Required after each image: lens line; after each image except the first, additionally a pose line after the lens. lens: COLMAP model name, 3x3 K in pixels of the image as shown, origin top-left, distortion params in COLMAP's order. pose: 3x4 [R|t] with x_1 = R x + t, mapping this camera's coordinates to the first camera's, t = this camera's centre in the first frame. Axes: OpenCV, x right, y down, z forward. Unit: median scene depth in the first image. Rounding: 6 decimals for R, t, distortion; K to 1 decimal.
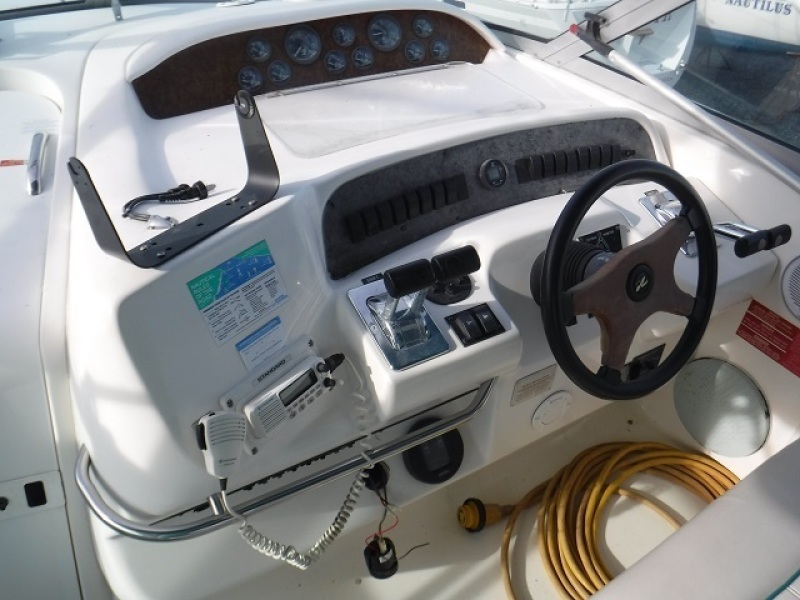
lens RADIAL K [[652.2, 0, 388.5], [0, 652.2, 310.4], [0, 0, 1]] dist [-0.086203, 0.014925]
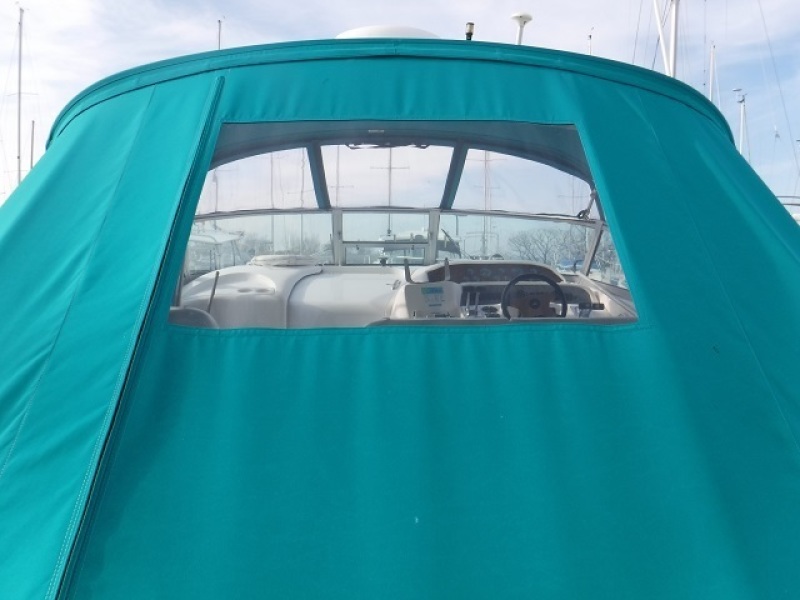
lens RADIAL K [[665.4, 0, 374.0], [0, 665.4, 301.5], [0, 0, 1]] dist [-0.090844, 0.003089]
pose [[0.861923, 0.033961, -0.505900, 1.501310], [-0.298728, 0.840214, -0.452551, 1.913468], [0.409695, 0.541190, 0.734345, -2.132009]]
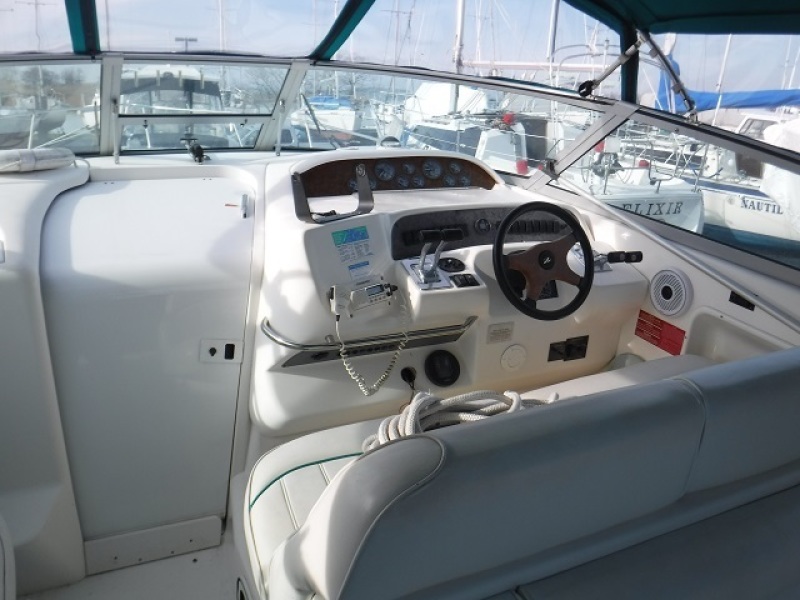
lens RADIAL K [[665.4, 0, 374.0], [0, 665.4, 301.5], [0, 0, 1]] dist [-0.090844, 0.003089]
pose [[0.992374, 0.059679, -0.107851, 0.085405], [-0.090276, 0.947650, -0.306283, 0.752447], [0.083926, 0.313683, 0.945811, -0.946845]]
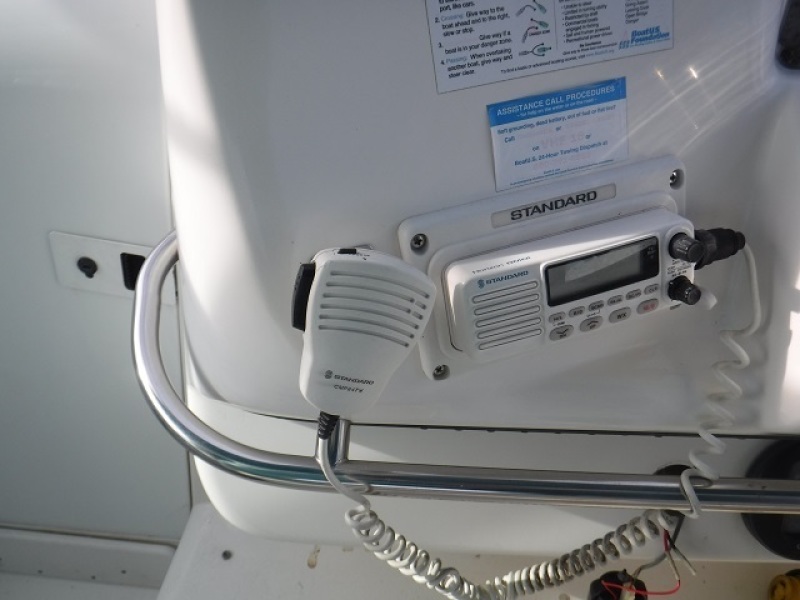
lens RADIAL K [[652.2, 0, 388.5], [0, 652.2, 310.4], [0, 0, 1]] dist [-0.086203, 0.014925]
pose [[0.825637, 0.401656, -0.396228, -0.077356], [-0.307080, 0.909057, 0.281634, 0.066354], [0.473314, -0.110853, 0.873891, 0.566814]]
